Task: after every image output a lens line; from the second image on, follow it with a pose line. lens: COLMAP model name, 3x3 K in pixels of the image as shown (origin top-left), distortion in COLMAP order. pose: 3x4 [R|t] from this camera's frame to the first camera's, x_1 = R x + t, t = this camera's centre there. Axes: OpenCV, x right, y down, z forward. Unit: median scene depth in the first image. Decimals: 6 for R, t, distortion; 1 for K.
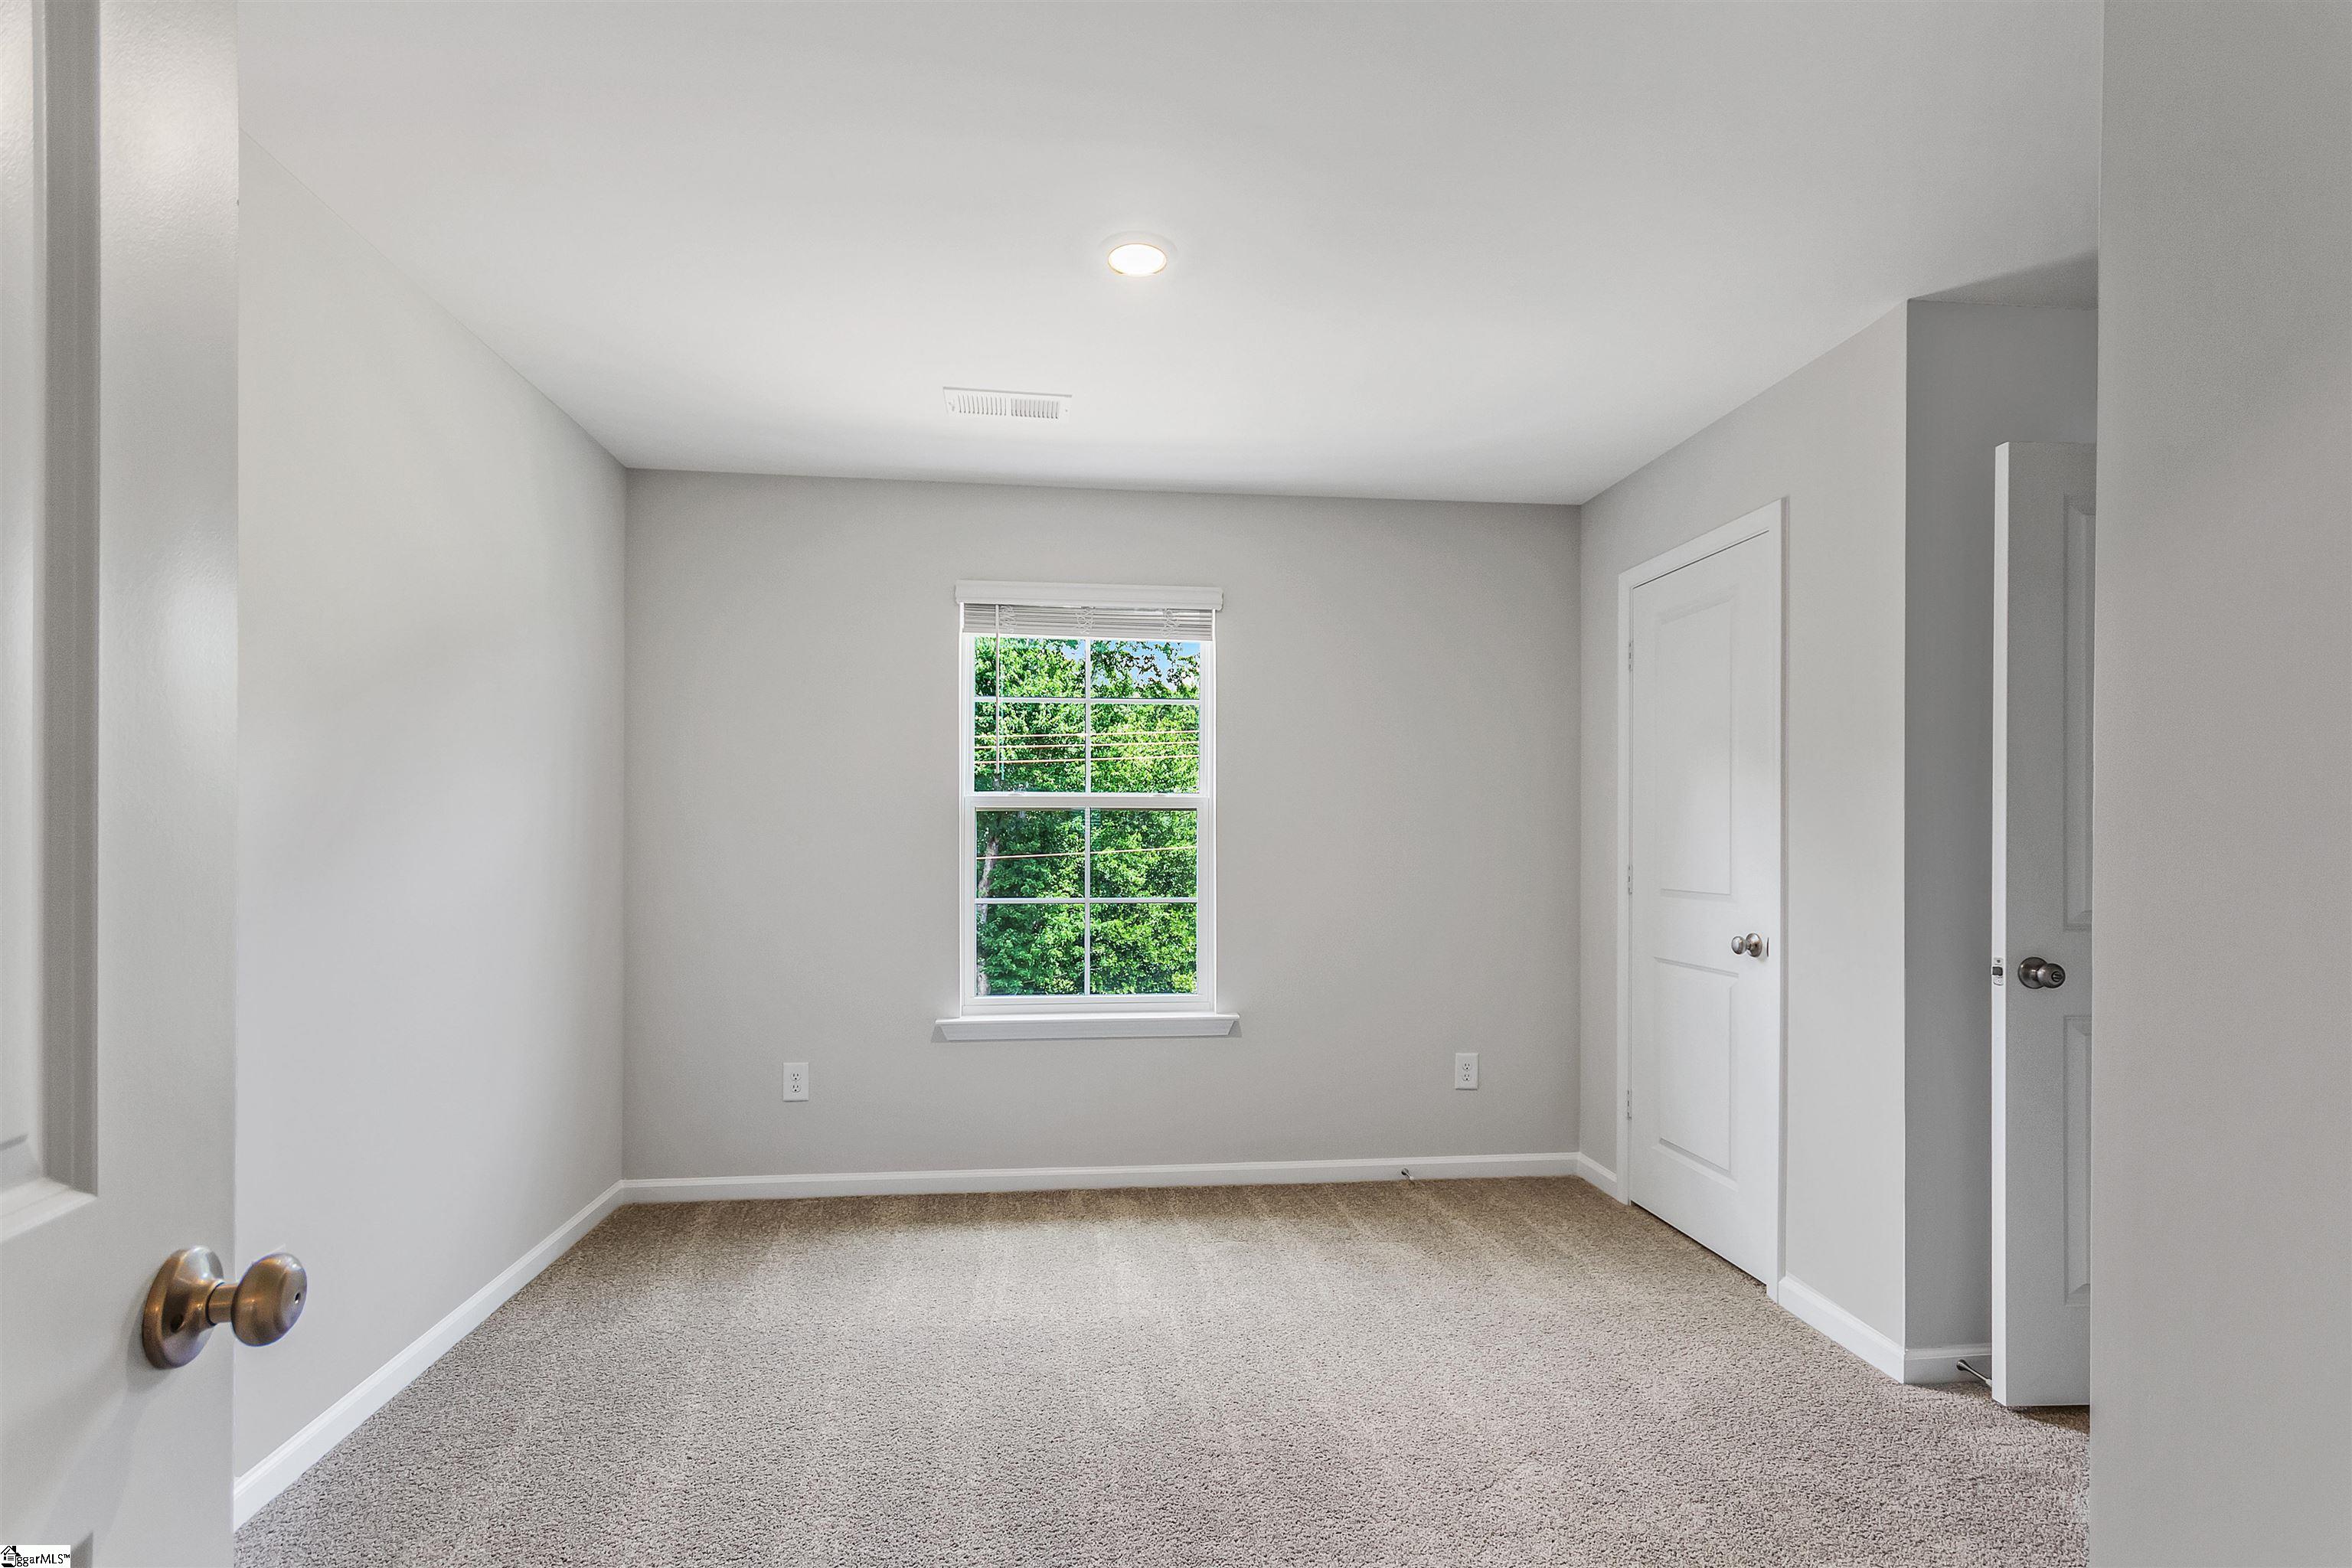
lens RADIAL K [[1117.9, 0, 1176.0], [0, 1117.9, 784.0], [0, 0, 1]] dist [0.004116, 0.000556]
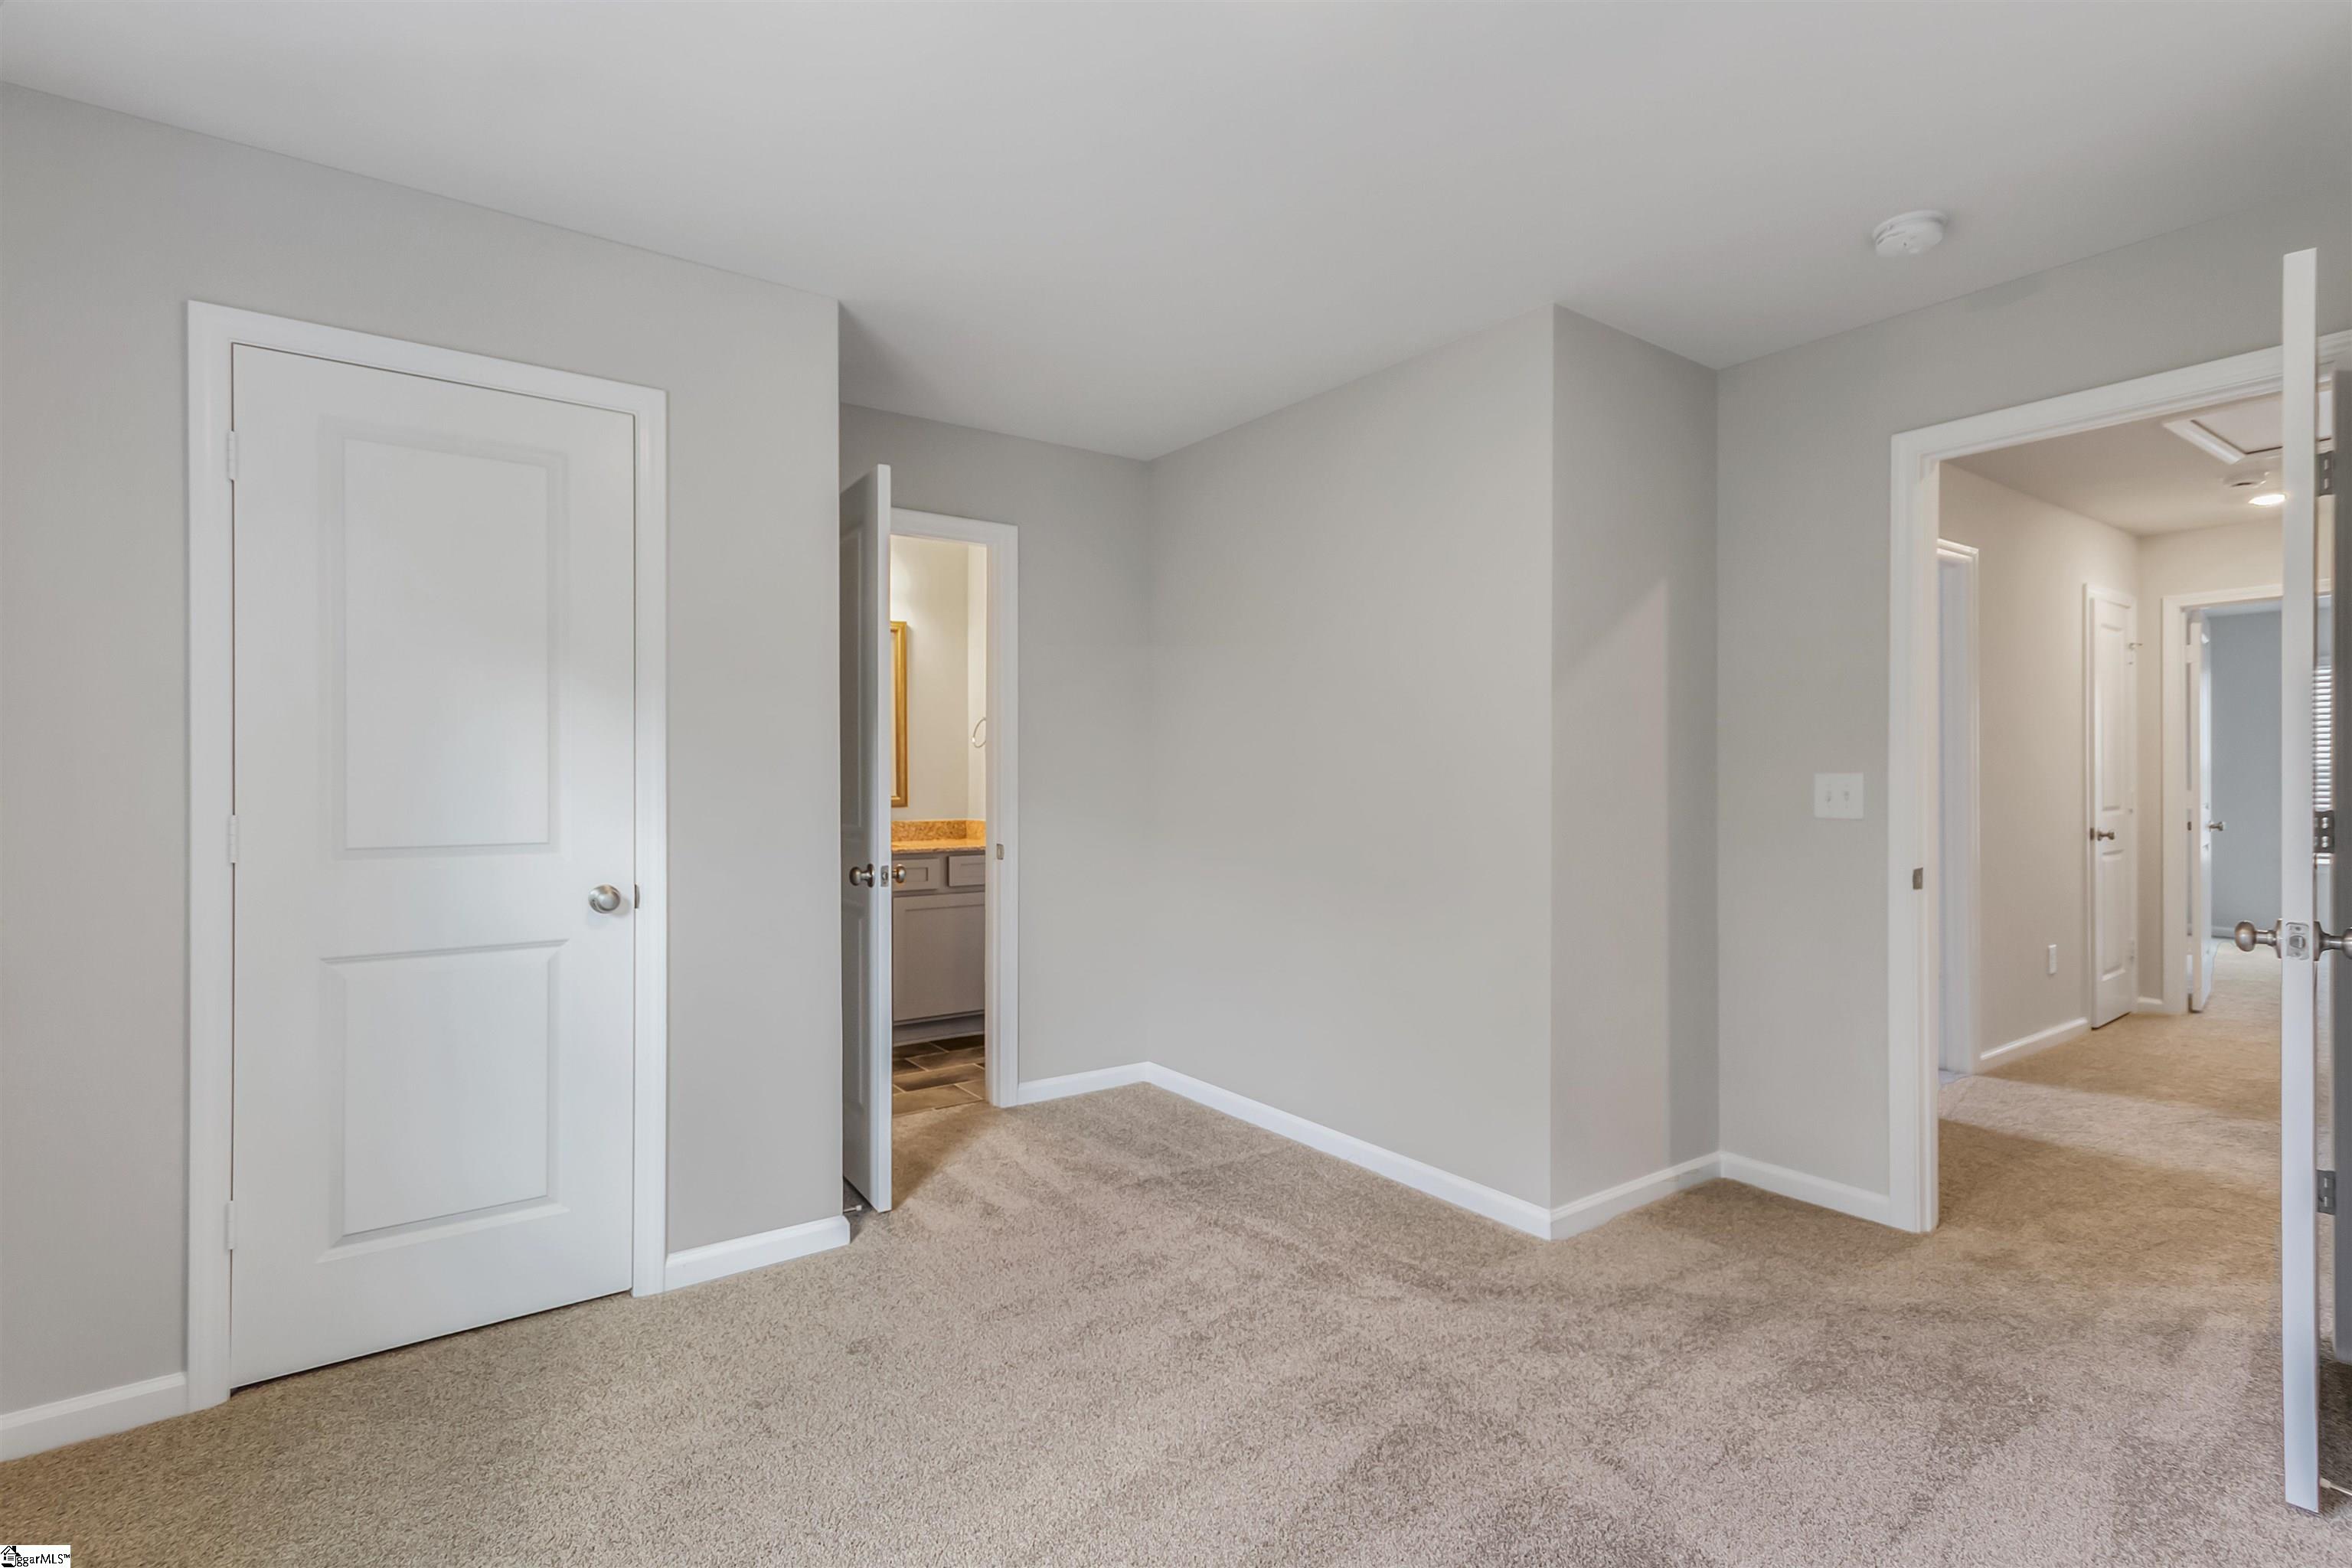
lens RADIAL K [[1117.9, 0, 1176.0], [0, 1117.9, 784.0], [0, 0, 1]] dist [0.004116, 0.000556]
pose [[-0.512093, -0.004131, 0.858920, -0.419798], [-0.046245, 0.998671, -0.022768, 0.058452], [-0.857684, -0.051380, -0.511603, 1.080976]]
